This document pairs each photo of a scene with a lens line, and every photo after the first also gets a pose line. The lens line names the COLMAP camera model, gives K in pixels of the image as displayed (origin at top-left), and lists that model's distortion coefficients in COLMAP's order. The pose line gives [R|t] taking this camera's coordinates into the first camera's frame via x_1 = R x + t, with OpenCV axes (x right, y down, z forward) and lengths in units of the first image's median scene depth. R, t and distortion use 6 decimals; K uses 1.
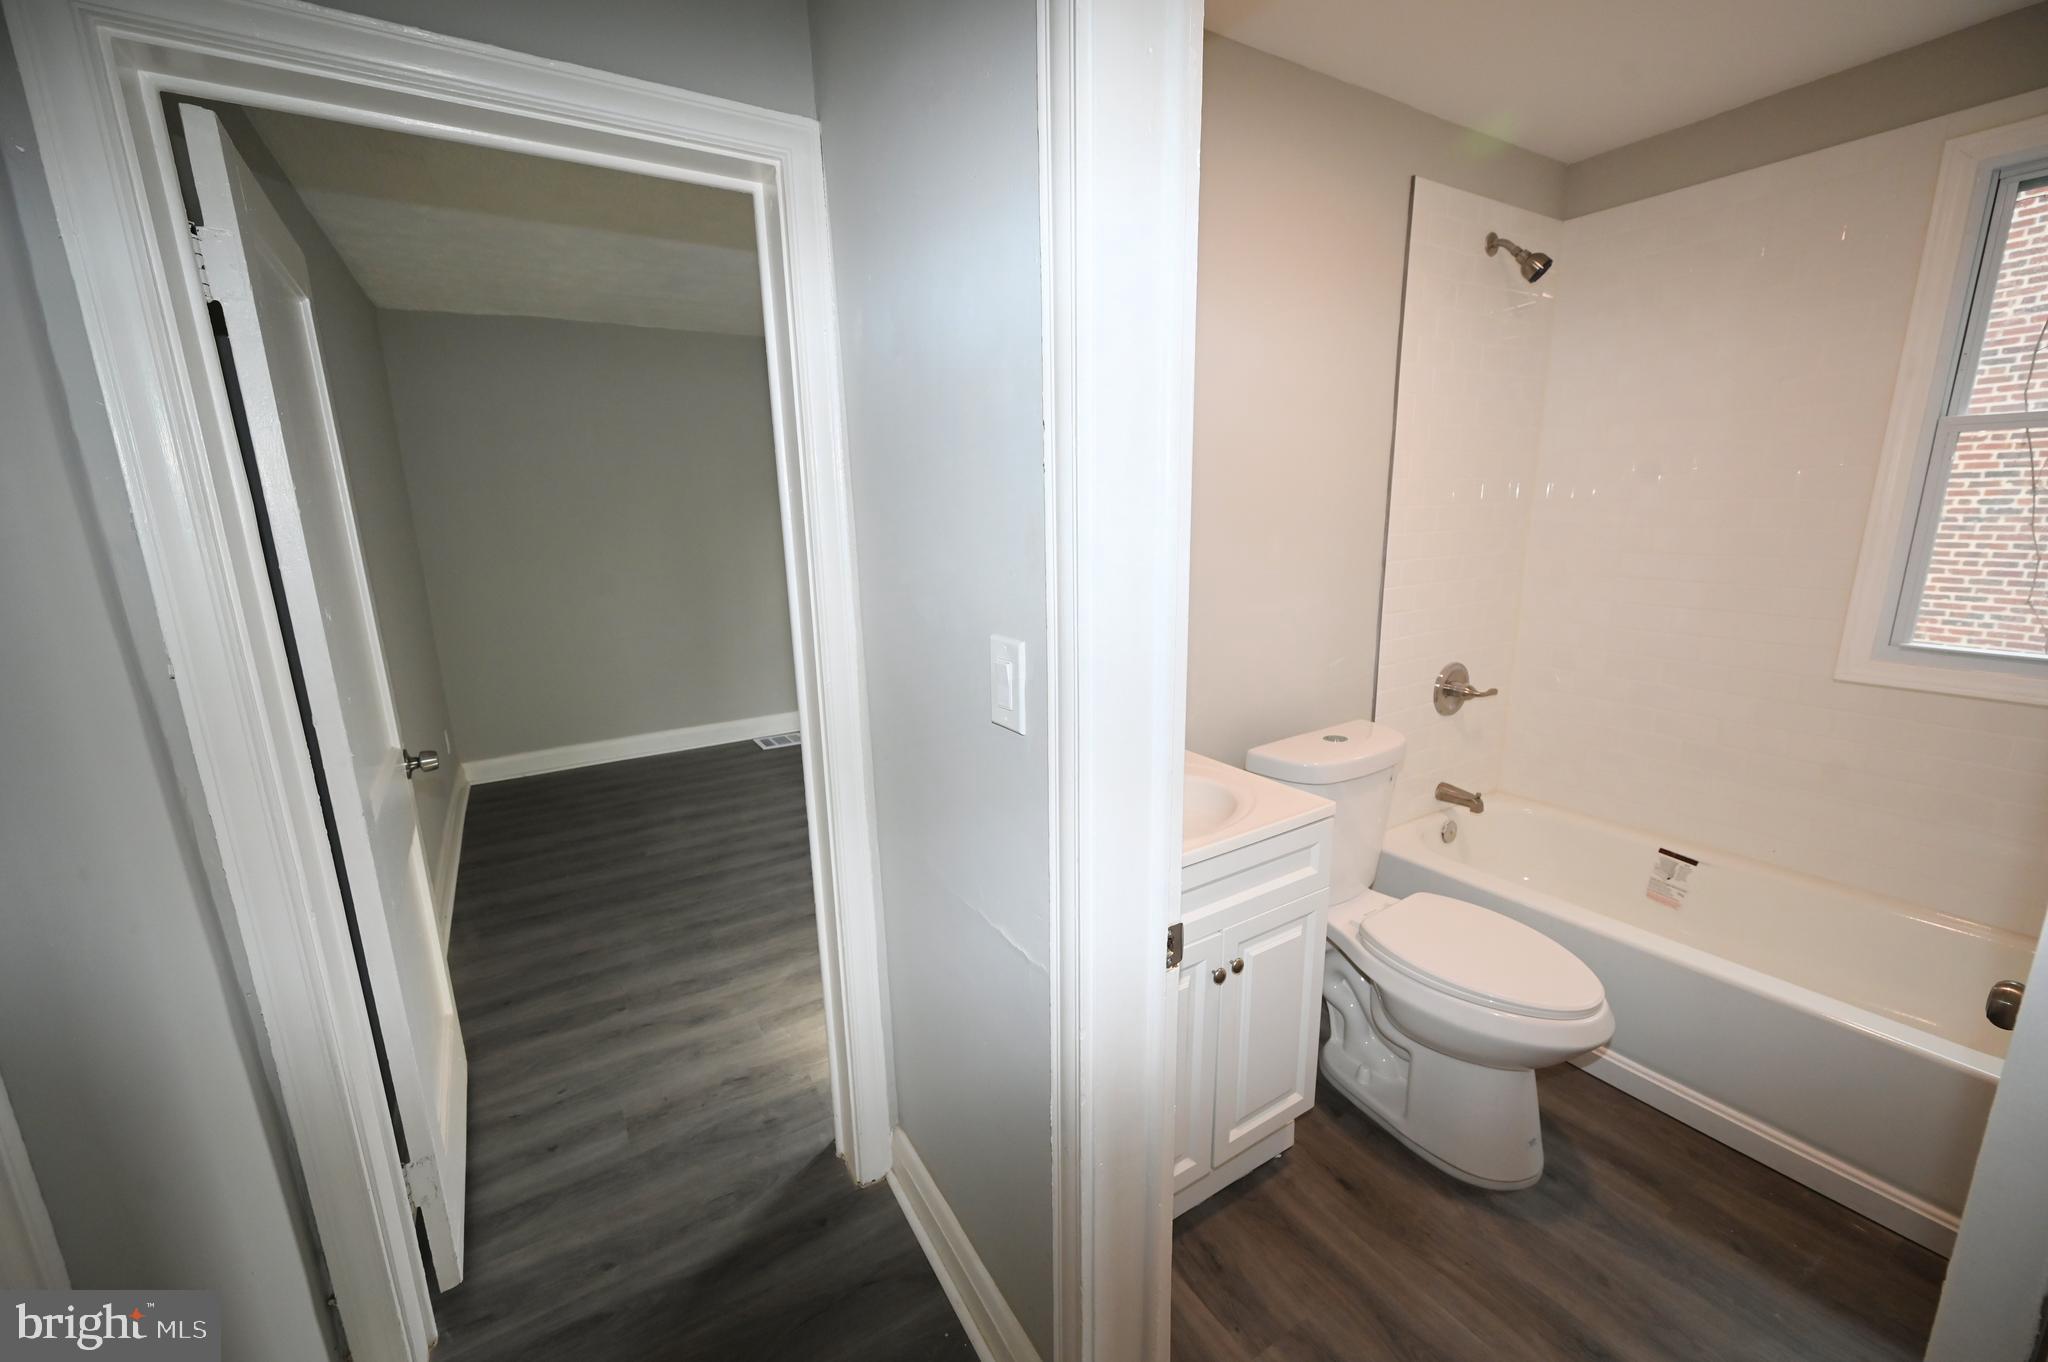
lens RADIAL K [[802.3, 0, 1018.9], [0, 802.3, 685.9], [0, 0, 1]] dist [-0.001845, -0.000015]
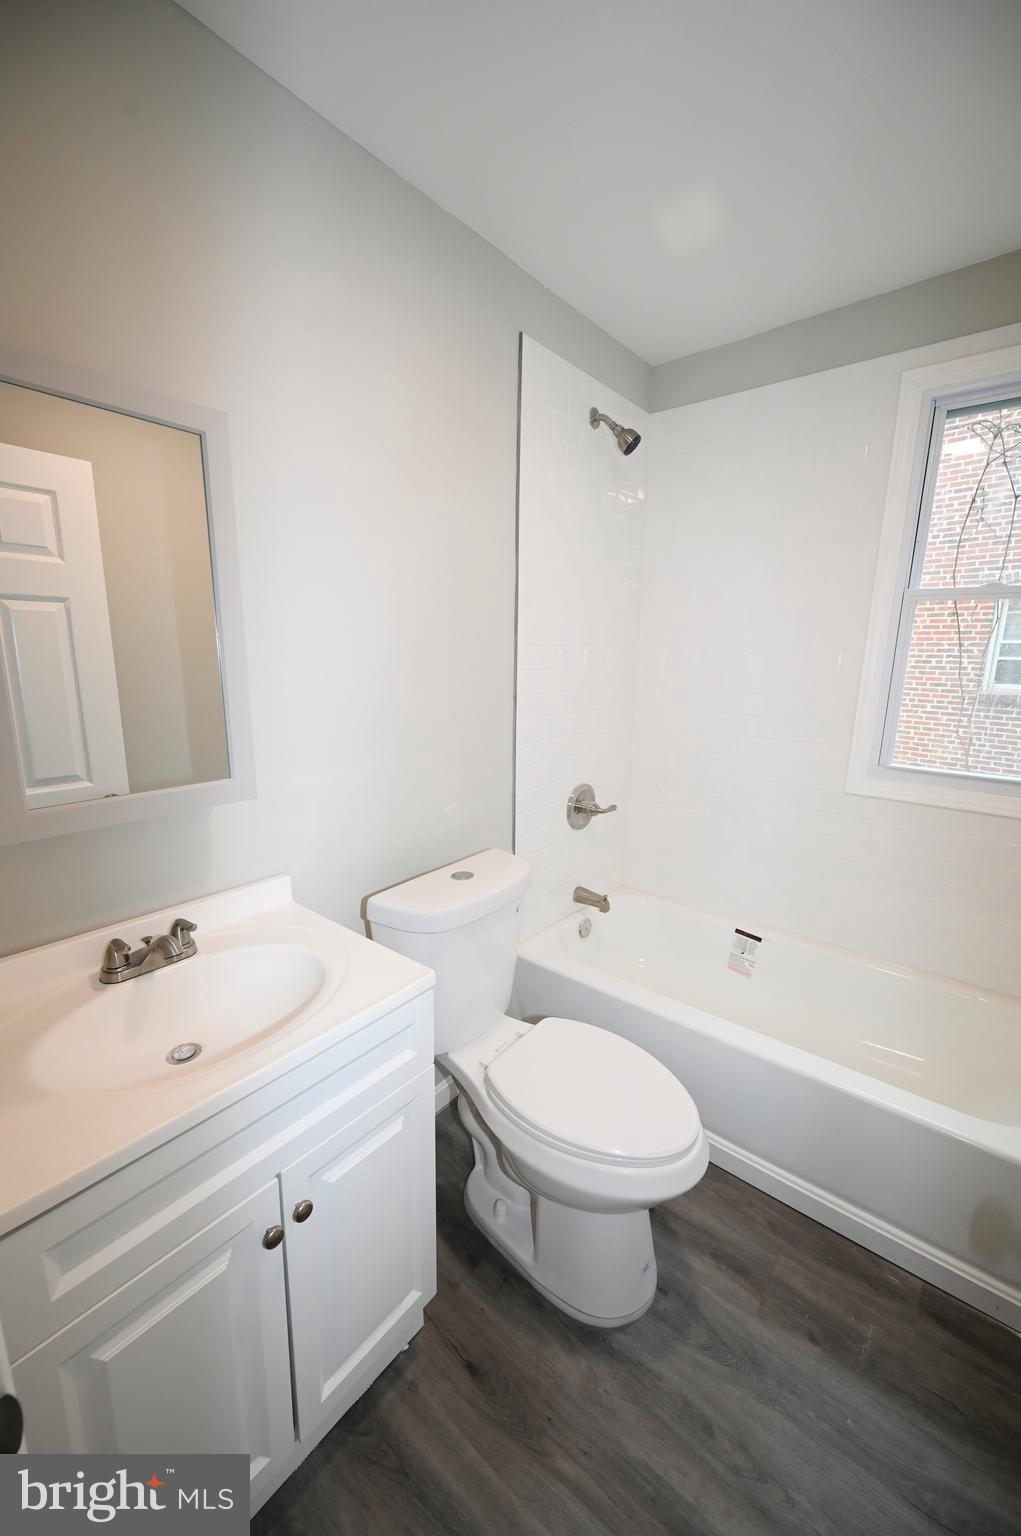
lens RADIAL K [[601.7, 0, 512.4], [0, 601.7, 776.6], [0, 0, 1]] dist [-0.001845, -0.000015]
pose [[0.945392, -0.032364, 0.324326, 0.212219], [0.035398, 0.999367, -0.003457, -0.050806], [-0.324009, 0.014748, 0.945939, 0.270789]]
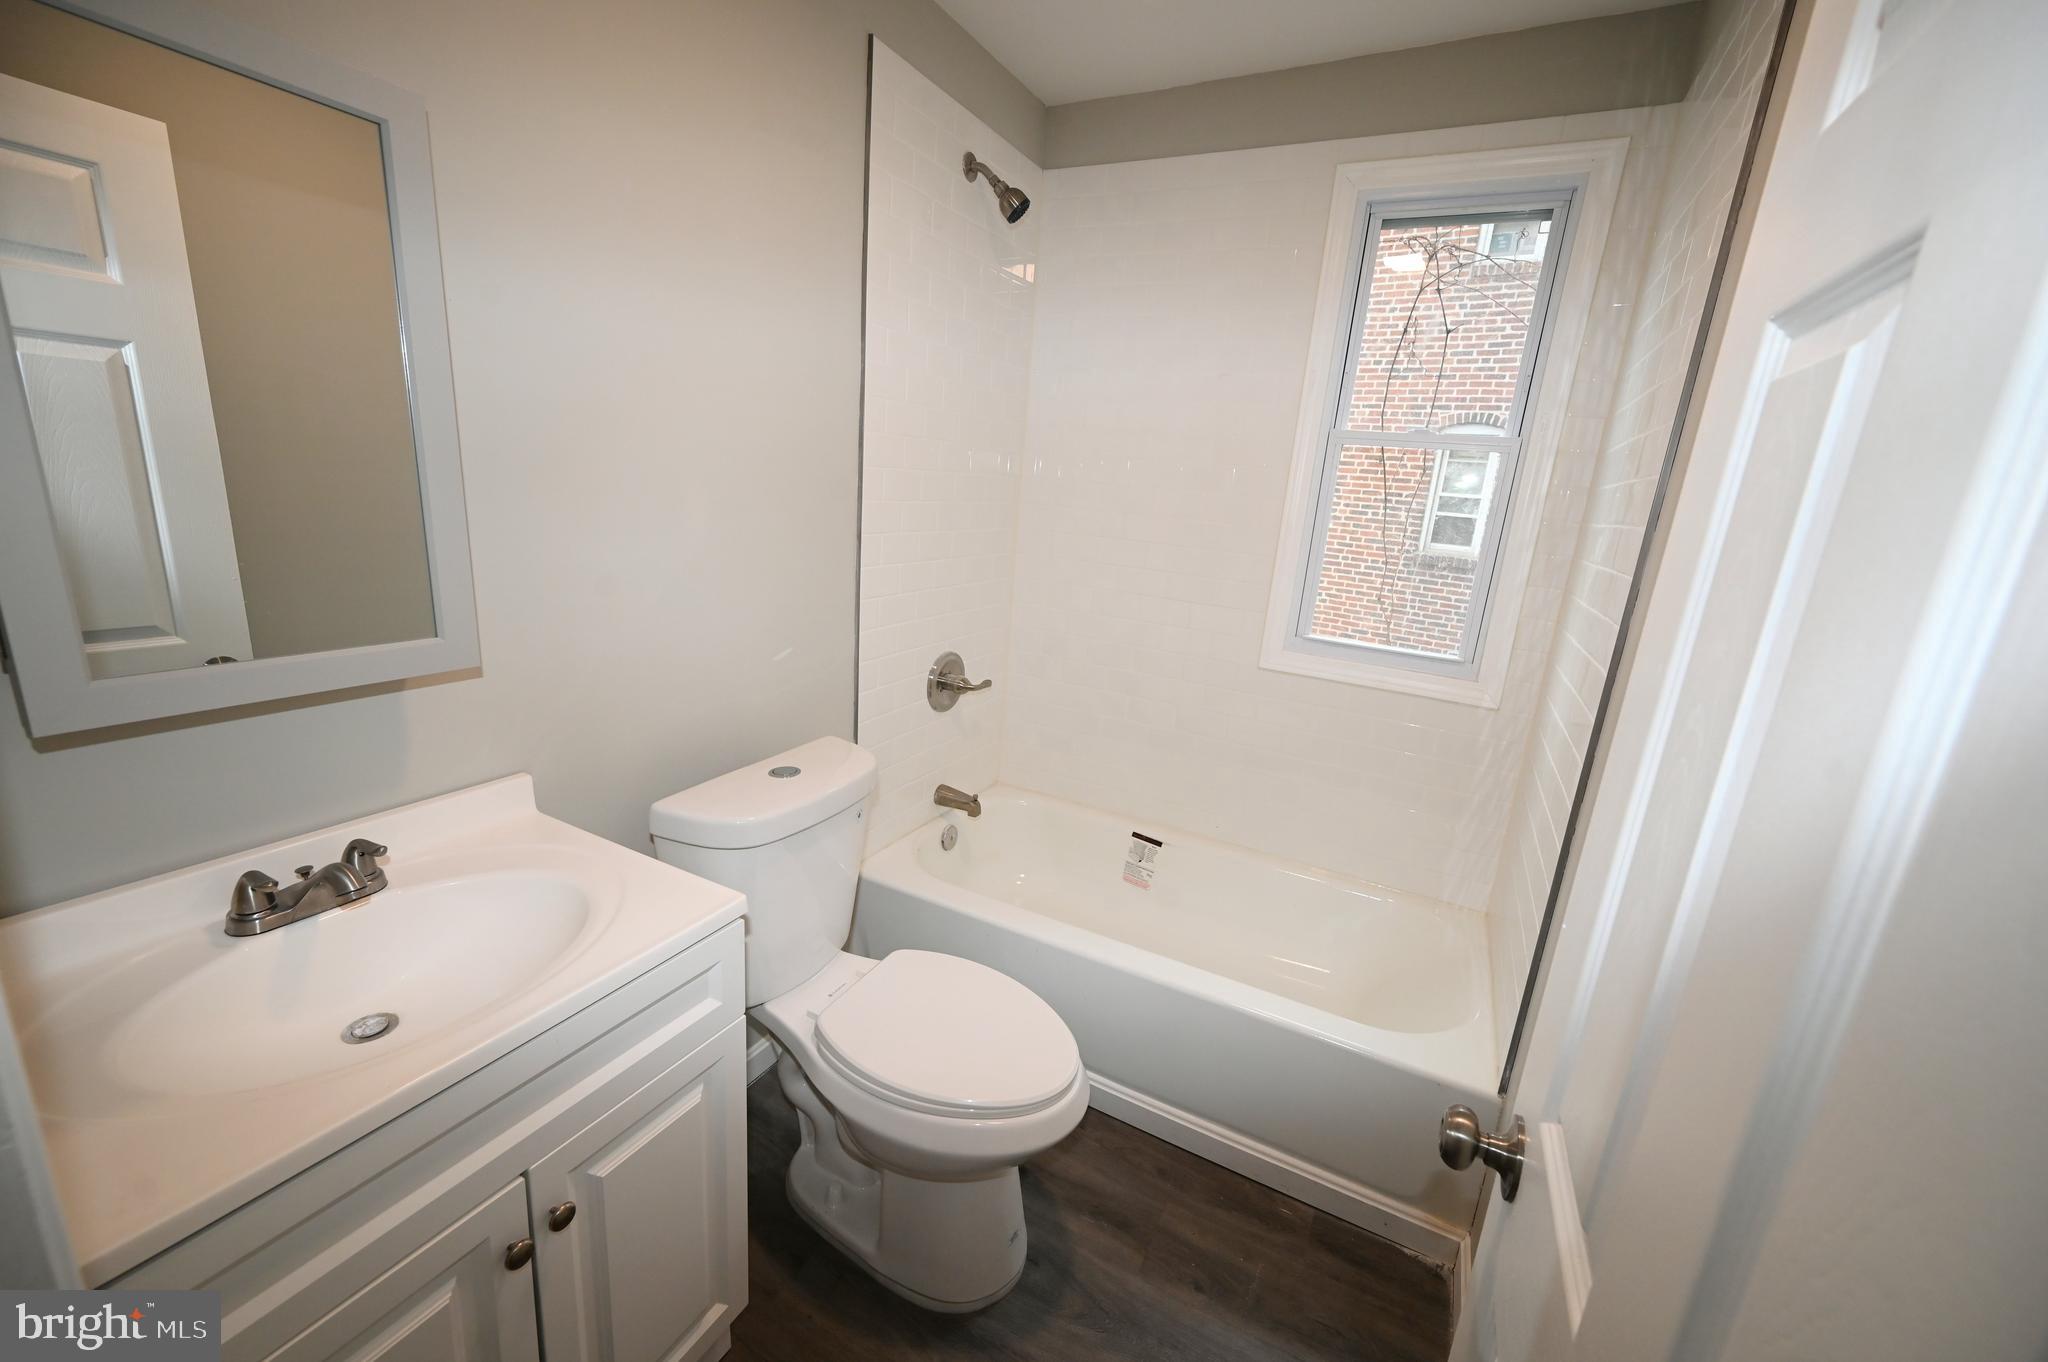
lens RADIAL K [[802.3, 0, 1034.6], [0, 802.3, 683.3], [0, 0, 1]] dist [-0.001845, -0.000015]
pose [[0.853902, -0.042319, 0.518710, 0.205903], [0.016460, 0.998386, 0.054356, -0.052358], [-0.520173, -0.037876, 0.853221, 0.241737]]
